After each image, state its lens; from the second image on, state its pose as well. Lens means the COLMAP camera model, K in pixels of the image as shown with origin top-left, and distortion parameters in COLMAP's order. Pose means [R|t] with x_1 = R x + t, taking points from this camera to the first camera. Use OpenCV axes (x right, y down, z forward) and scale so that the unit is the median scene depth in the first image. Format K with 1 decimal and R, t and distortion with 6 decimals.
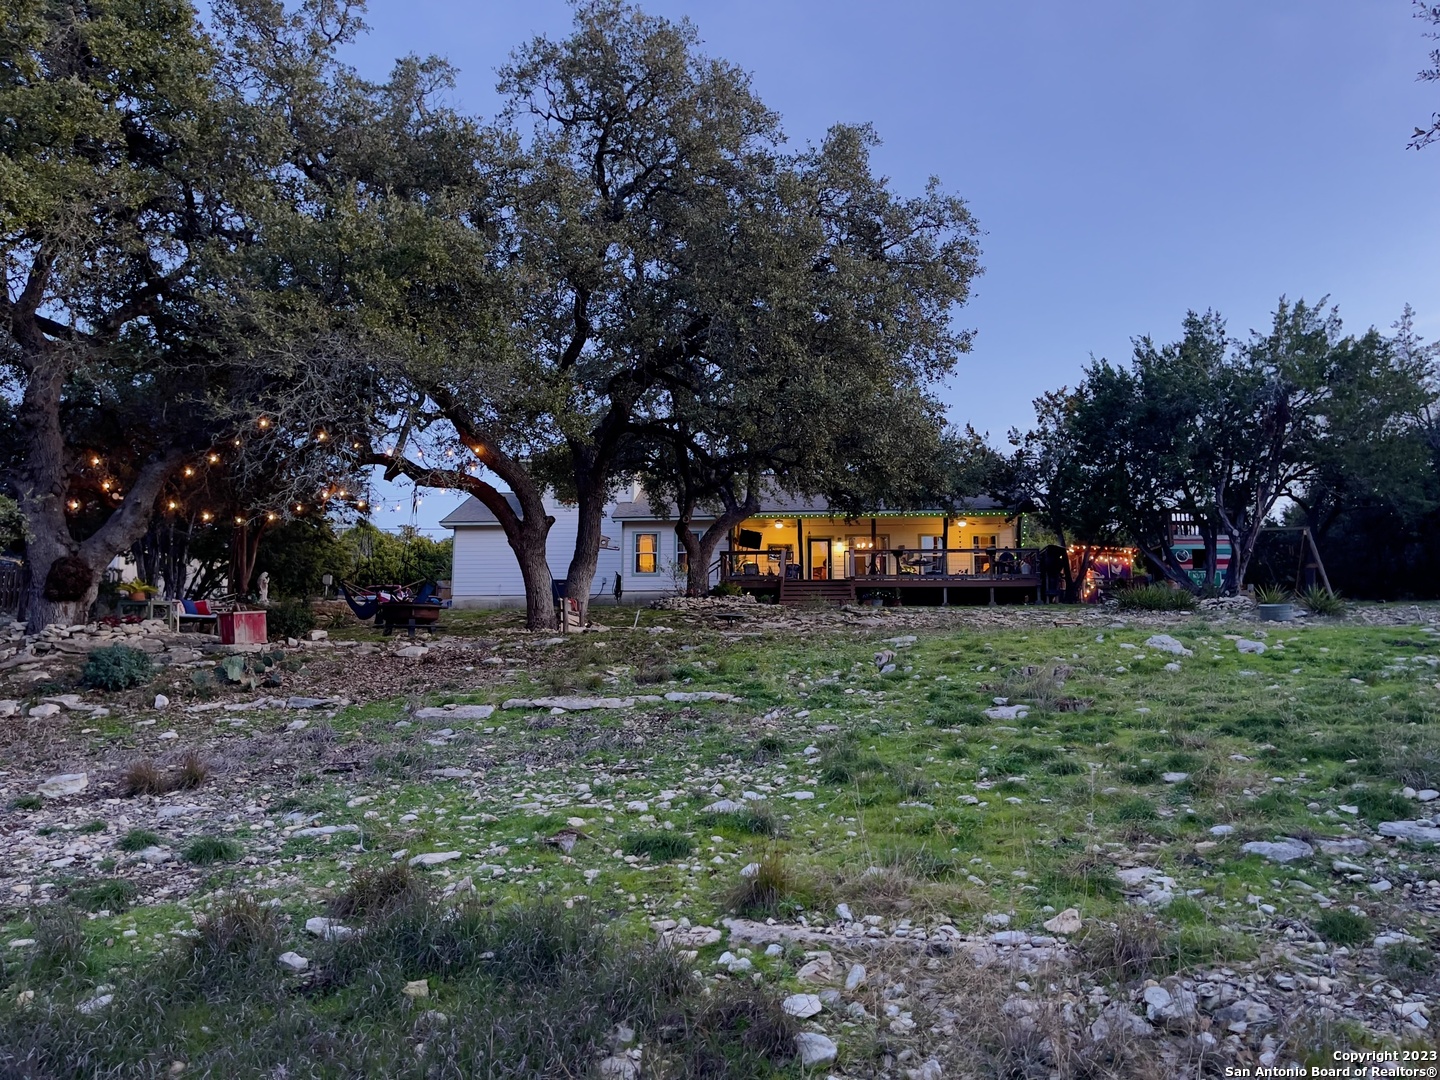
lens RADIAL K [[1106.4, 0, 720.0], [0, 1106.4, 540.0], [0, 0, 1]] dist [0.052619, -0.003316]
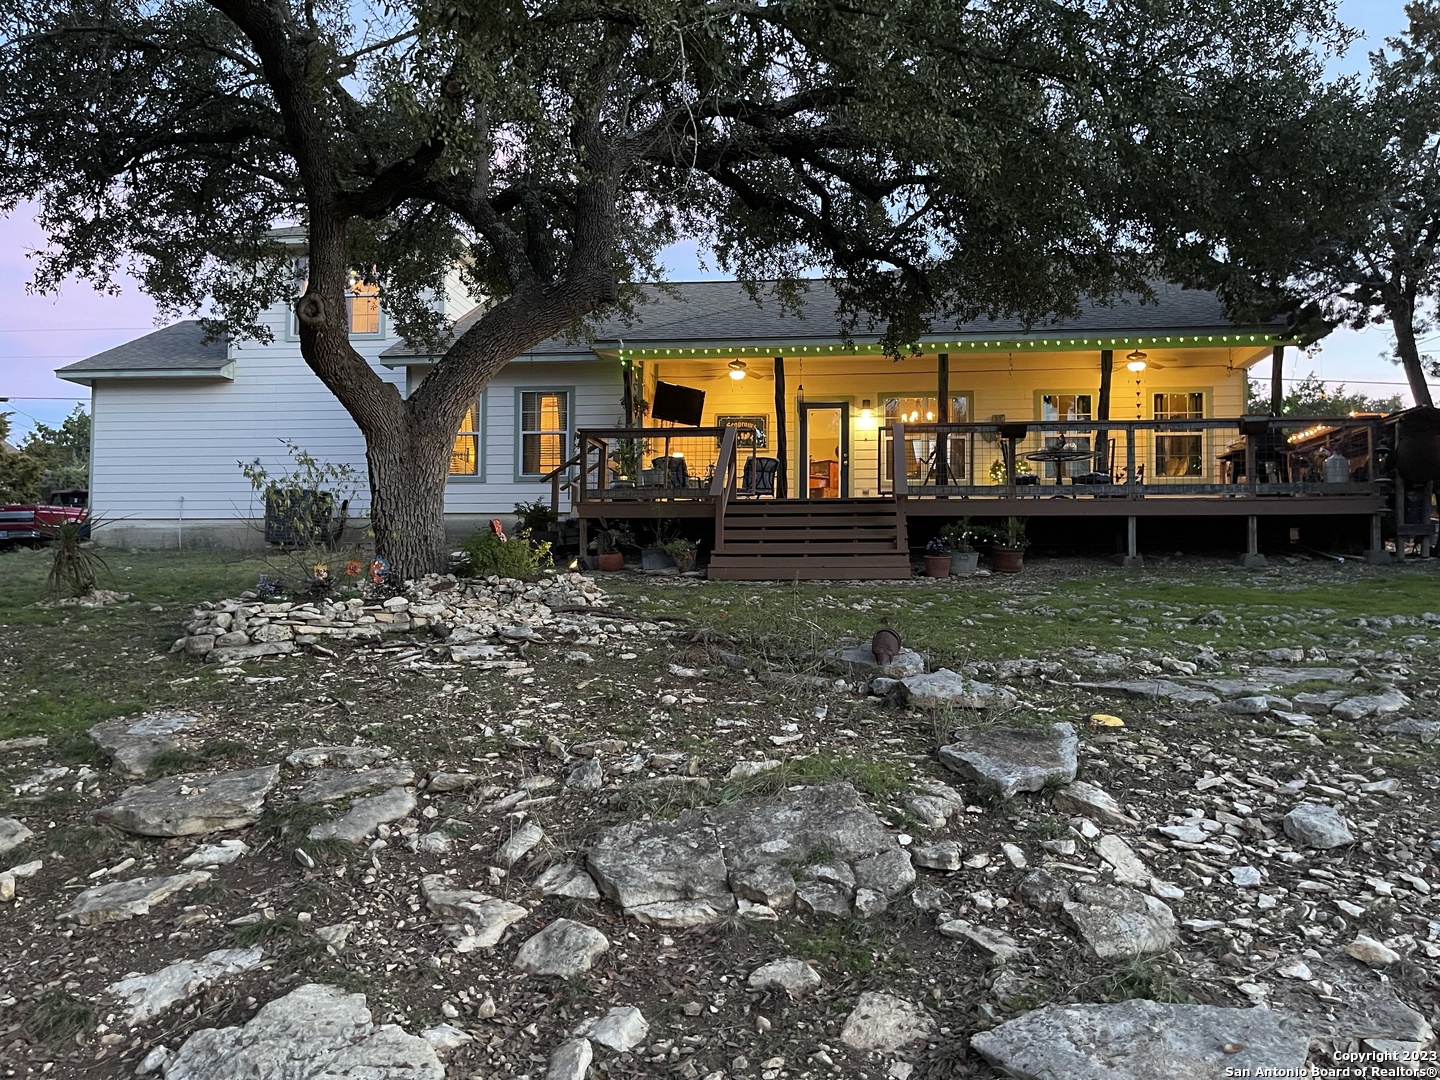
lens RADIAL K [[1106.4, 0, 720.0], [0, 1106.4, 540.0], [0, 0, 1]] dist [0.052619, -0.003316]
pose [[0.999794, -0.001841, -0.020192, 0.063160], [0.004016, 0.994122, 0.108196, 0.006996], [0.019874, -0.108255, 0.993925, 0.600716]]
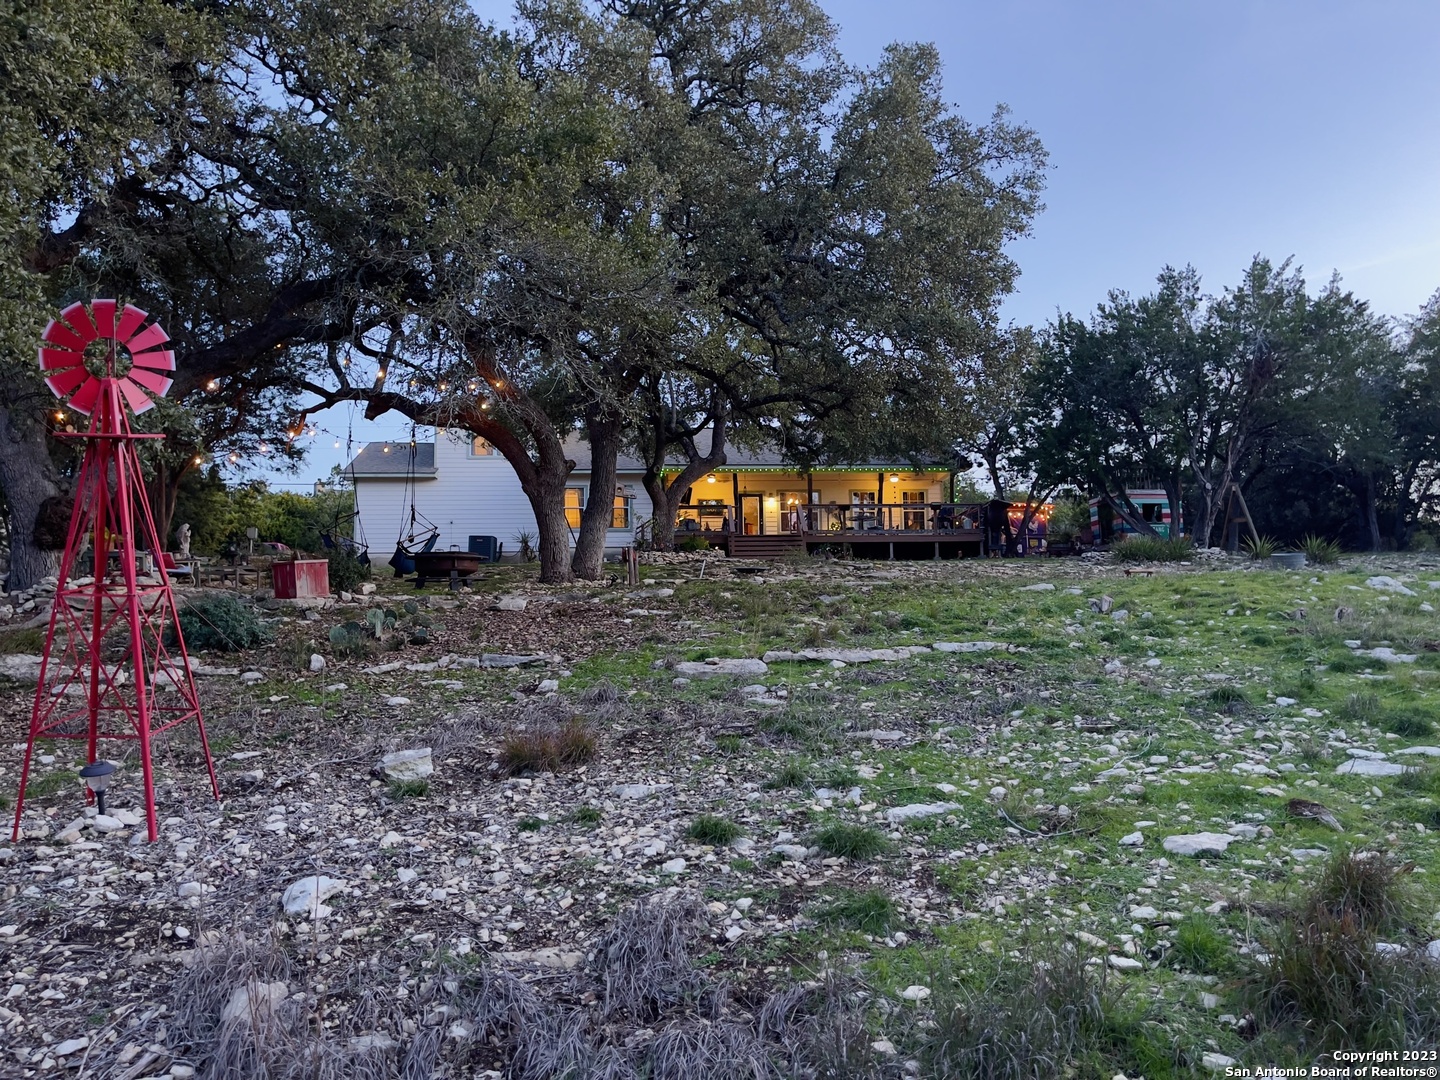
lens RADIAL K [[1106.4, 0, 720.0], [0, 1106.4, 540.0], [0, 0, 1]] dist [0.052619, -0.003316]
pose [[0.987258, -0.000914, 0.159123, -0.107126], [-0.004516, 0.999420, 0.033765, 0.007820], [-0.159061, -0.034054, 0.986681, 0.045168]]
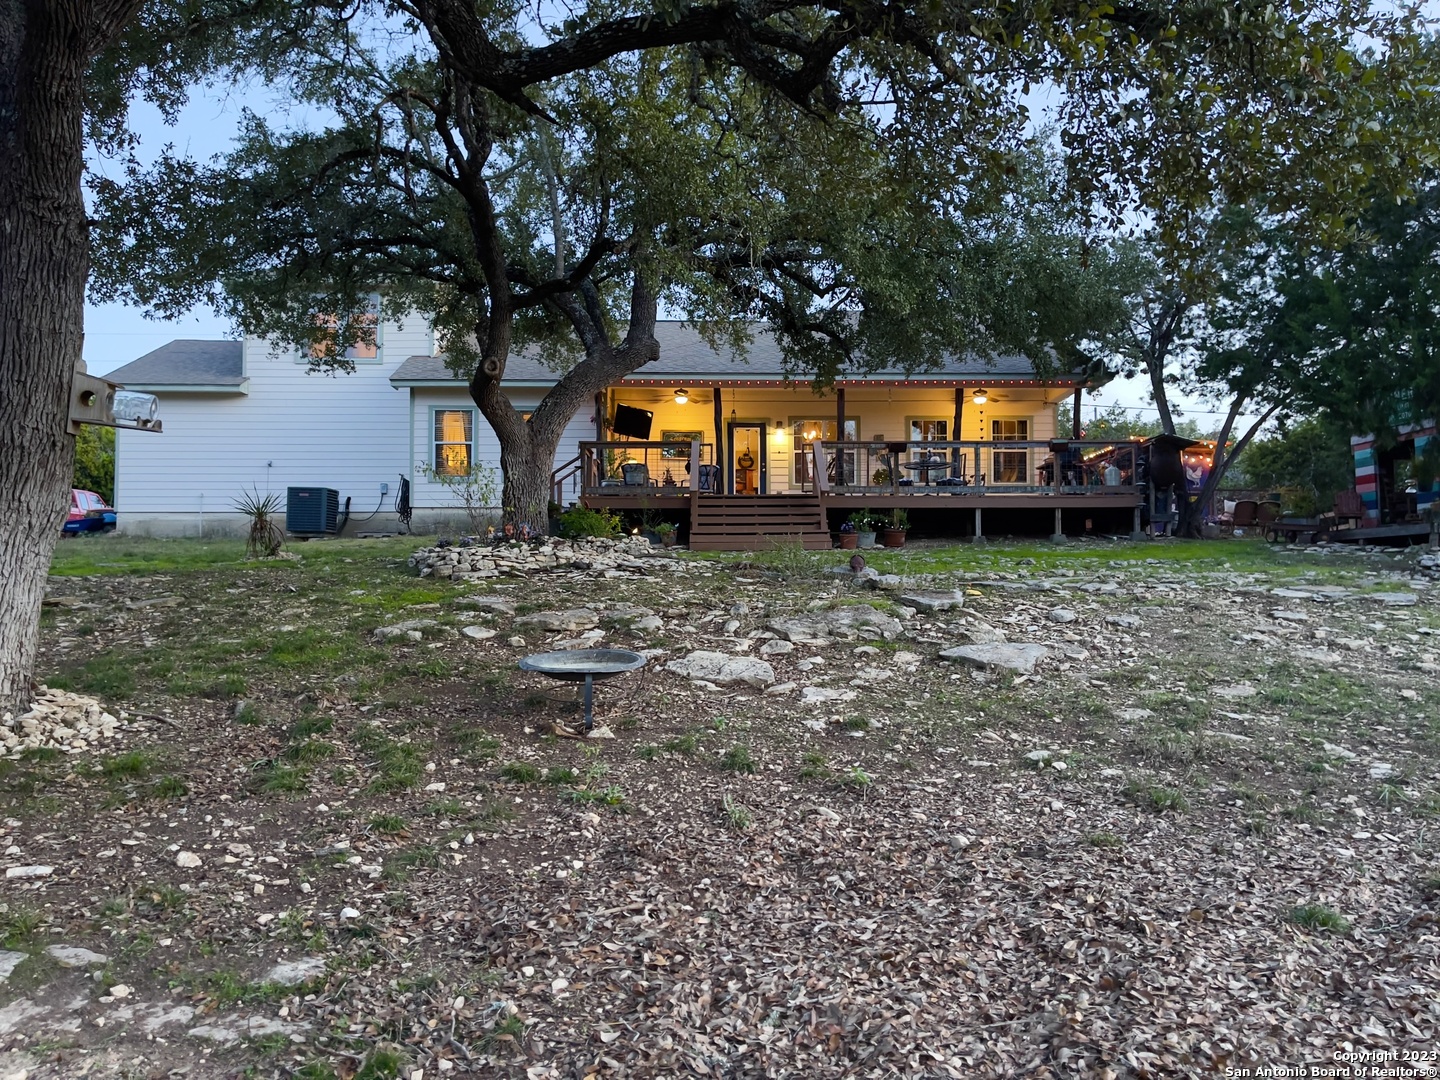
lens RADIAL K [[1105.7, 0, 728.9], [0, 1105.7, 543.0], [0, 0, 1]] dist [0.099538, -0.001588]
pose [[0.992757, -0.001749, 0.120128, 0.007669], [-0.010295, 0.994978, 0.099565, 0.004808], [-0.119699, -0.100081, 0.987753, 0.453450]]
